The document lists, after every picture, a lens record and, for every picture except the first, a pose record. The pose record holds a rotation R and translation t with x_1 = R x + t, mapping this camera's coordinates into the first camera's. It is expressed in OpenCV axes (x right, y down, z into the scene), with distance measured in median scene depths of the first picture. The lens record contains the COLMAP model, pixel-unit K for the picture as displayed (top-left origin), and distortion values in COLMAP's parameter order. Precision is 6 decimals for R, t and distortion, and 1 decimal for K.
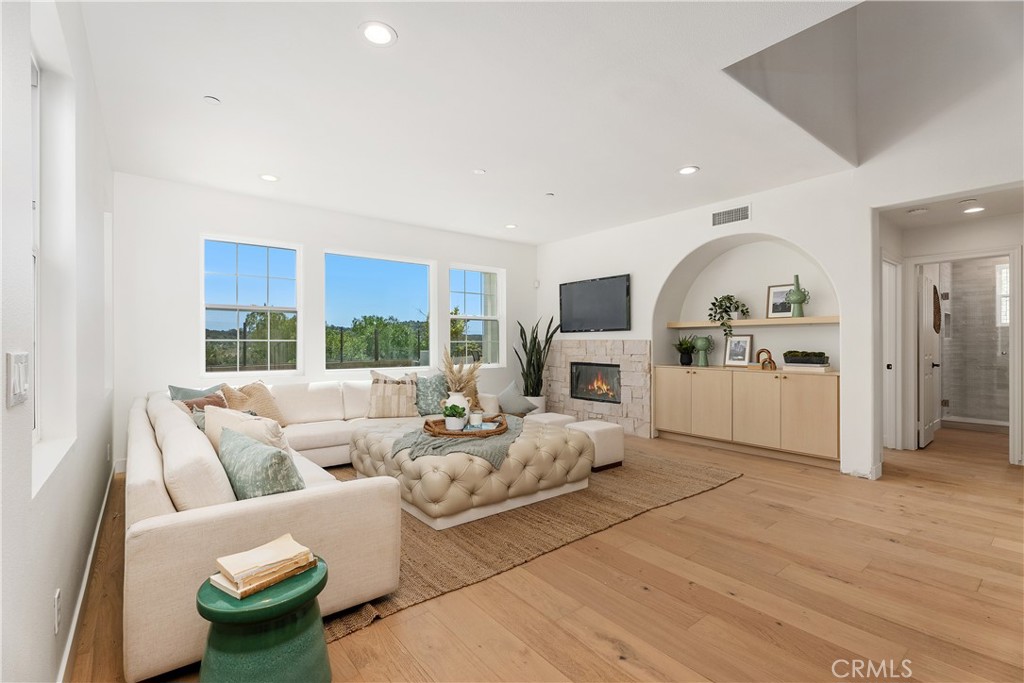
lens RADIAL K [[459.0, 0, 514.6], [0, 459.0, 344.0], [0, 0, 1]] dist [0.002340, -0.000517]
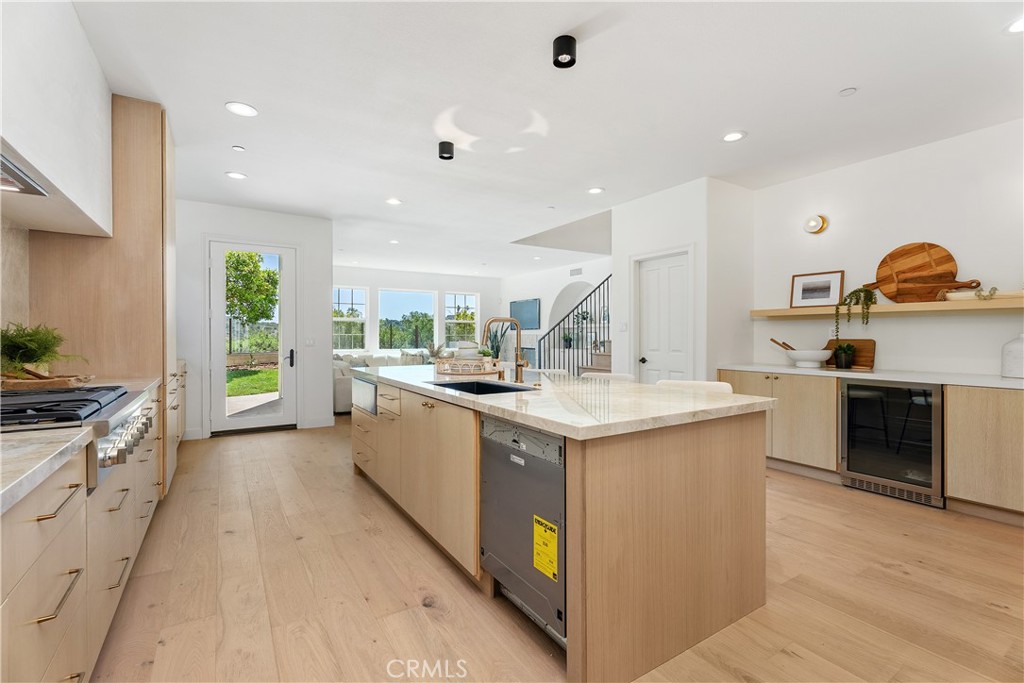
lens RADIAL K [[459.0, 0, 511.2], [0, 459.0, 340.1], [0, 0, 1]] dist [0.002340, -0.000517]
pose [[0.993684, 0.002504, -0.112189, 0.399272], [-0.001638, 0.999968, 0.007812, -0.000243], [0.112205, -0.007579, 0.993656, -0.957364]]
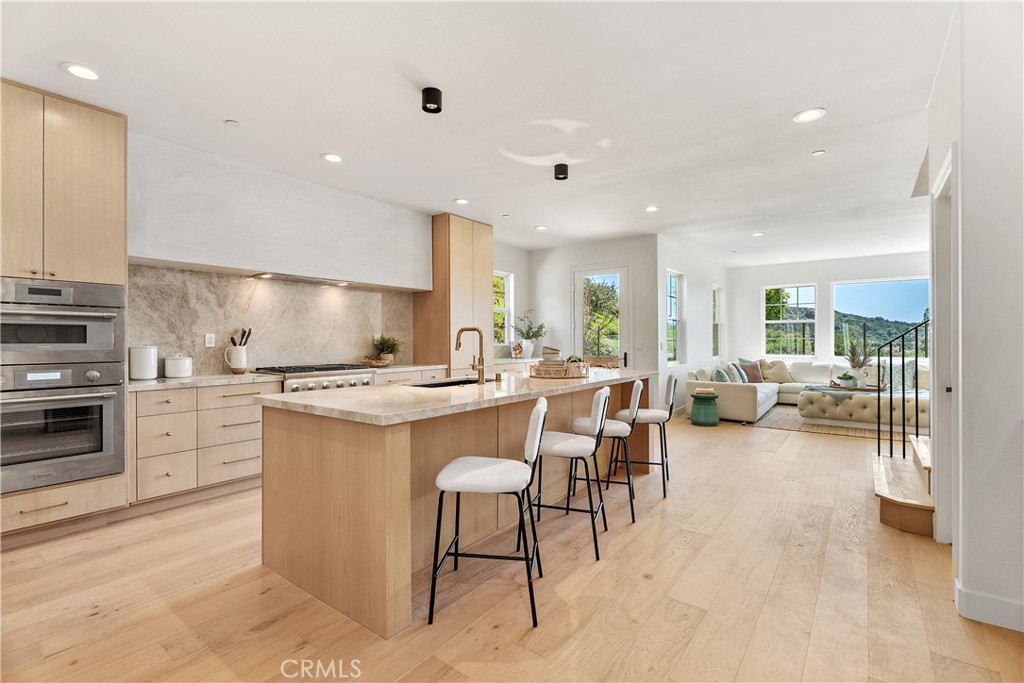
lens RADIAL K [[459.0, 0, 512.3], [0, 459.0, 337.7], [0, 0, 1]] dist [0.002340, -0.000517]
pose [[0.246278, -0.004112, -0.969190, 0.945512], [0.001249, 0.999992, -0.003925, -0.004815], [0.969198, -0.000244, 0.246281, -0.534468]]
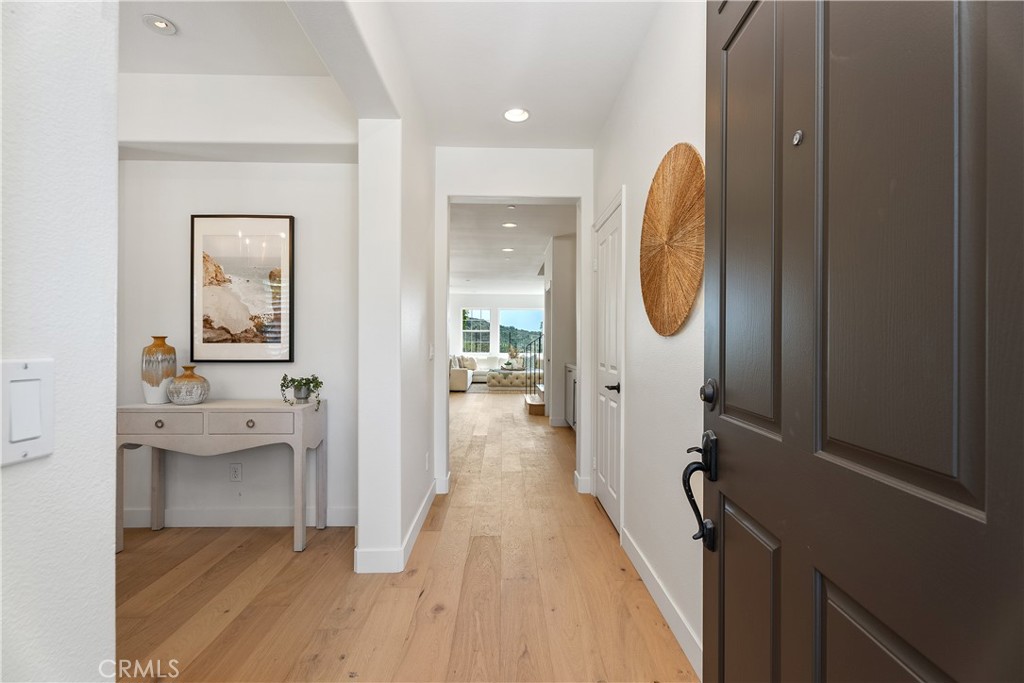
lens RADIAL K [[459.0, 0, 514.0], [0, 459.0, 340.8], [0, 0, 1]] dist [0.002340, -0.000517]
pose [[0.800497, -0.000205, -0.599337, 1.345237], [-0.004168, 0.999974, -0.005908, 0.000071], [0.599323, 0.007227, 0.800475, -1.158046]]
